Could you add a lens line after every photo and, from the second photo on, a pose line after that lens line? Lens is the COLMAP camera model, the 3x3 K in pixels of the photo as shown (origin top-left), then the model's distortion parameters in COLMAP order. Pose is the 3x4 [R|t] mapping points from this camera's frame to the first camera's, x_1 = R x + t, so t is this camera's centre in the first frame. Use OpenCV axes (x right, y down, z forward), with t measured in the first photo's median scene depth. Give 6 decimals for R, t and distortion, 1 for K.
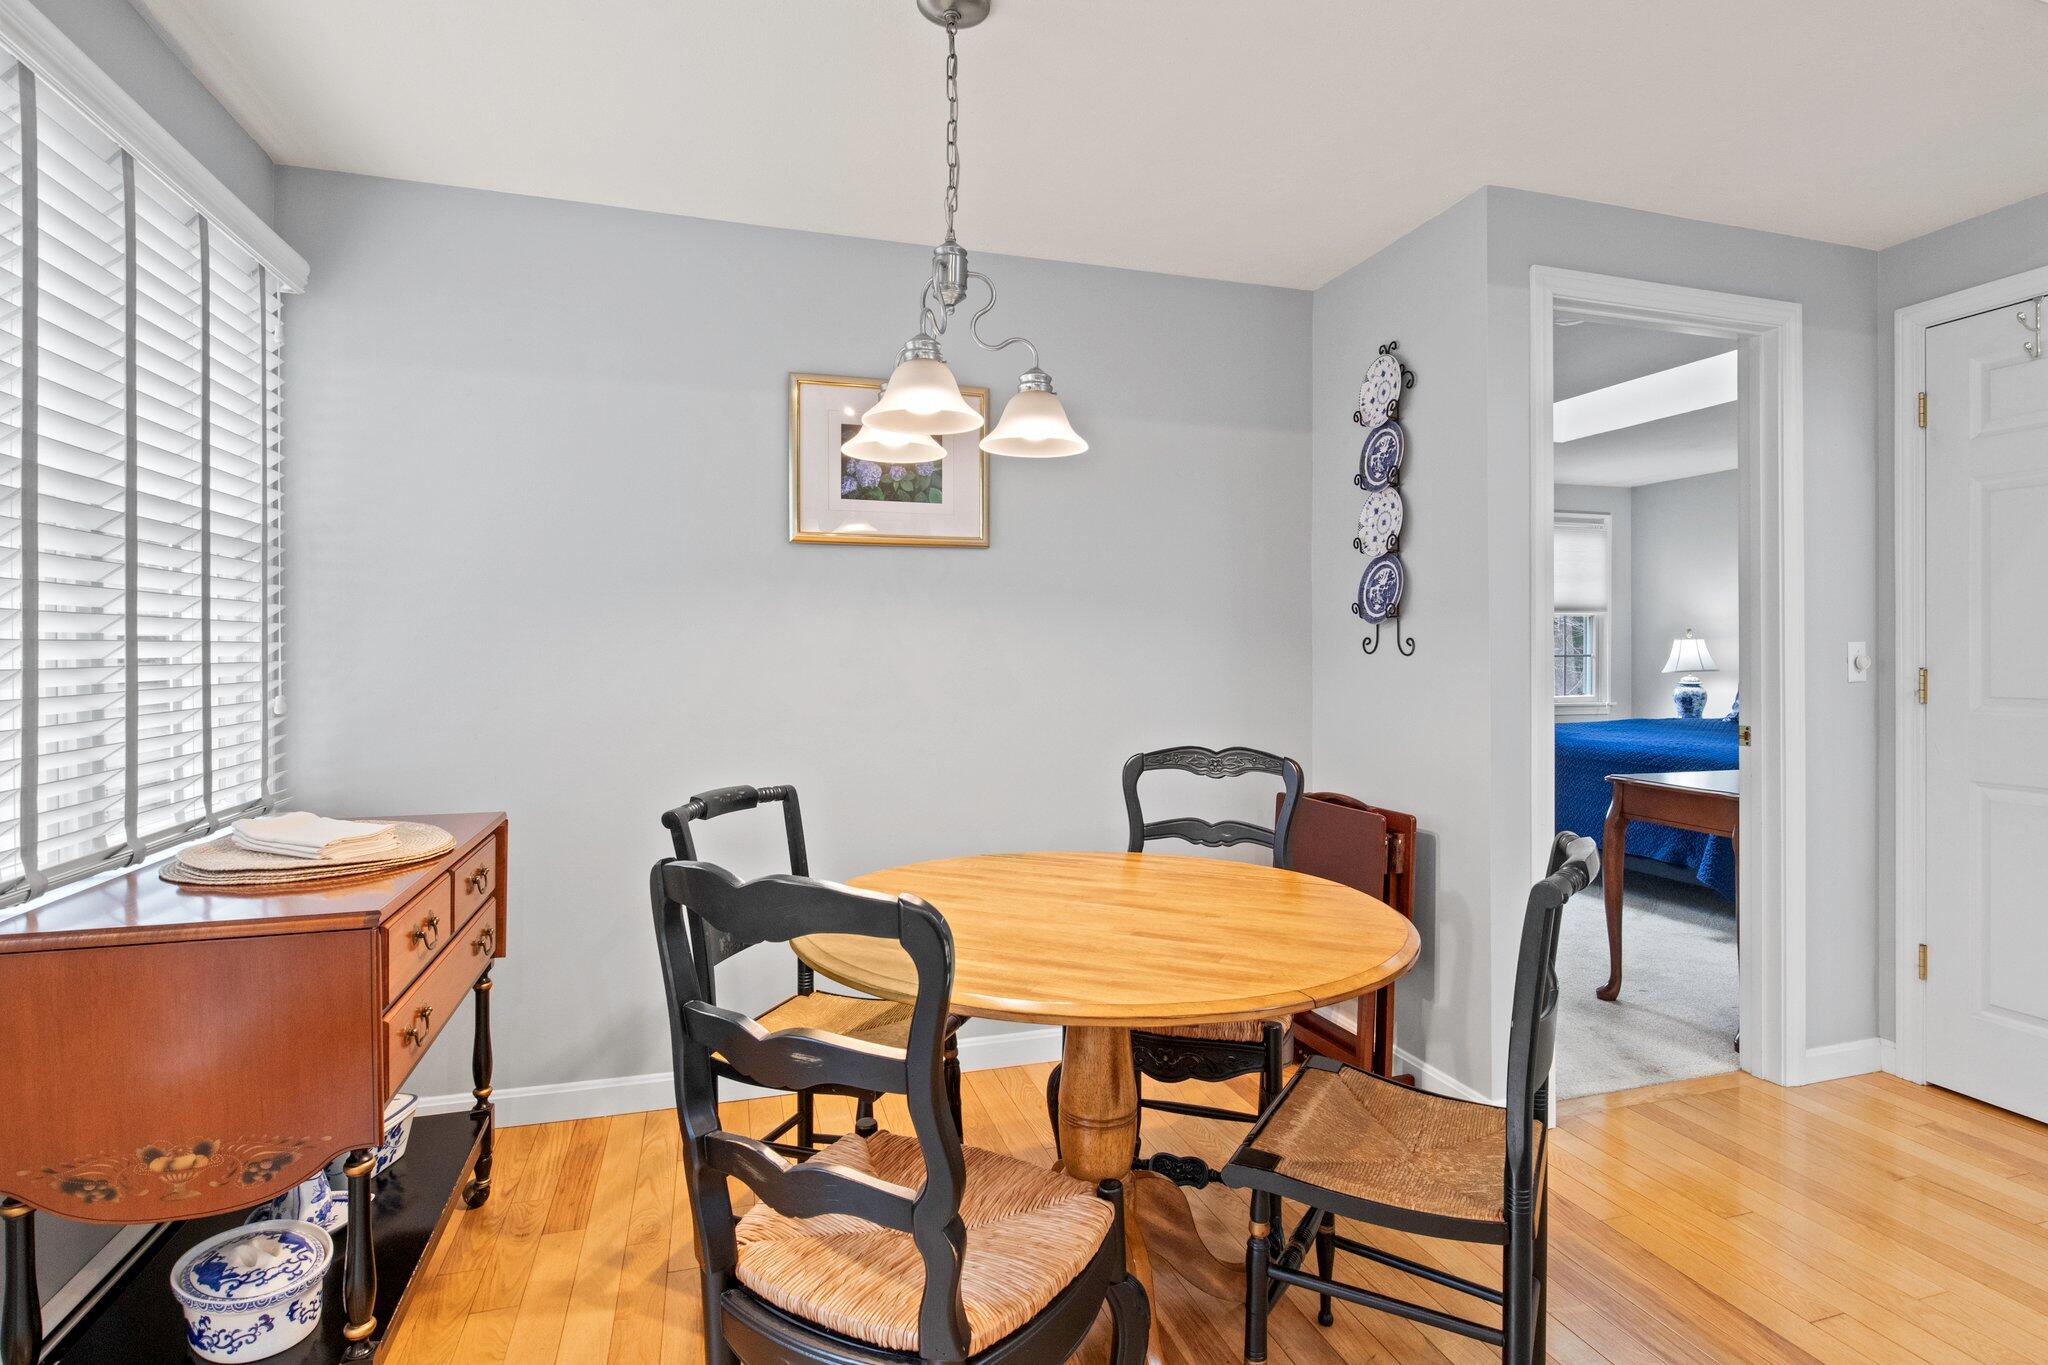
lens RADIAL K [[1030.6, 0, 1047.9], [0, 1030.6, 661.8], [0, 0, 1]] dist [-0.008589, 0.000051]
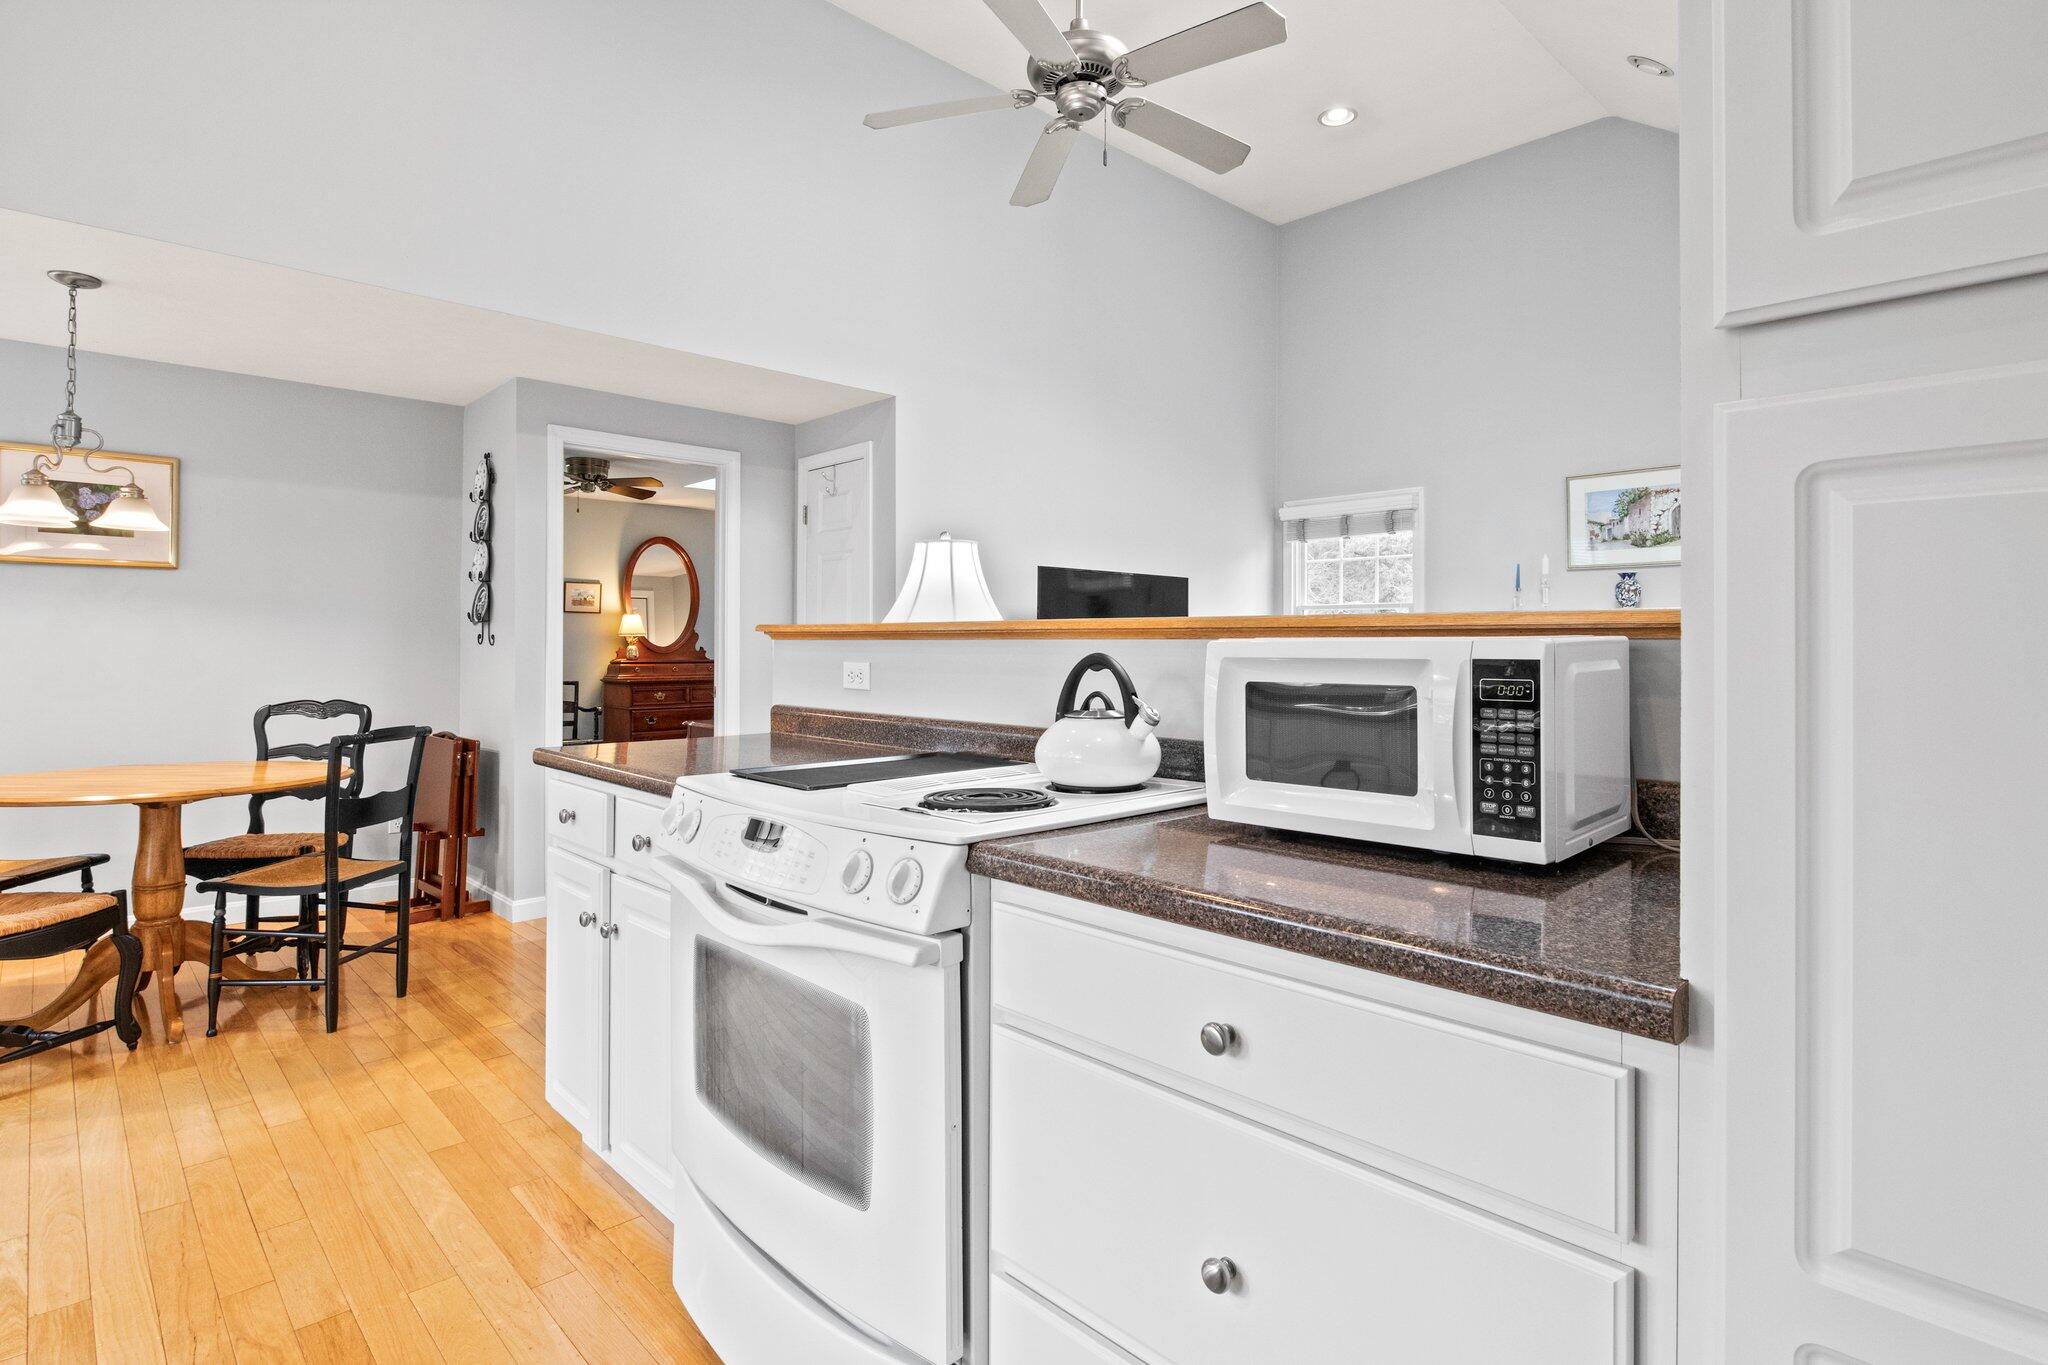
lens RADIAL K [[1057.2, 0, 1075.9], [0, 1057.2, 636.2], [0, 0, 1]] dist [-0.005010, -0.000500]
pose [[0.893164, 0.007985, 0.449660, 0.422152], [0.000748, 0.999815, -0.019241, 0.012601], [-0.449730, 0.017522, 0.892993, -0.920137]]
